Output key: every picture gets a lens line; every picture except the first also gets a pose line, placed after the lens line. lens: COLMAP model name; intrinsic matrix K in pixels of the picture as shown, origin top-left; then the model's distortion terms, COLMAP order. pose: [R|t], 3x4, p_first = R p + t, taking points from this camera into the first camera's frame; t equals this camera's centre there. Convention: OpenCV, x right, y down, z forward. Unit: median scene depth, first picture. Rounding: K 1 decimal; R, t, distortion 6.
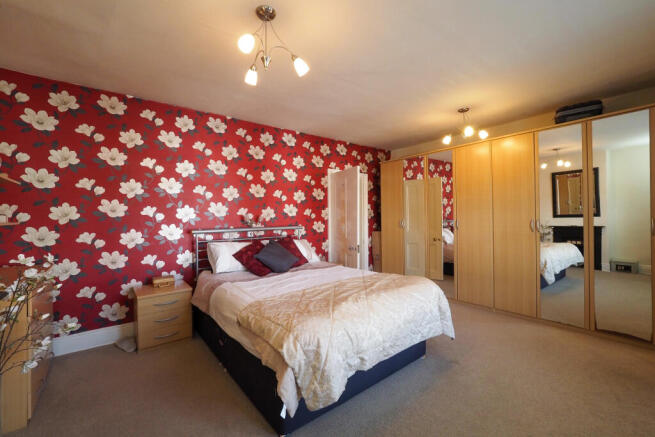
lens RADIAL K [[277.2, 0, 315.1], [0, 277.2, 215.0], [0, 0, 1]] dist [-0.000449, -0.000280]
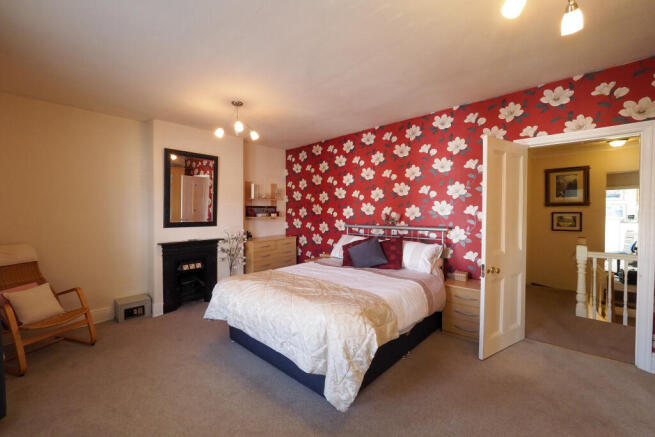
lens RADIAL K [[277.2, 0, 315.1], [0, 277.2, 215.0], [0, 0, 1]] dist [-0.000449, -0.000280]
pose [[0.124340, 0.008766, -0.992201, 0.738455], [-0.004447, 0.999956, 0.008278, -0.001845], [0.992230, 0.003383, 0.124373, 0.571171]]
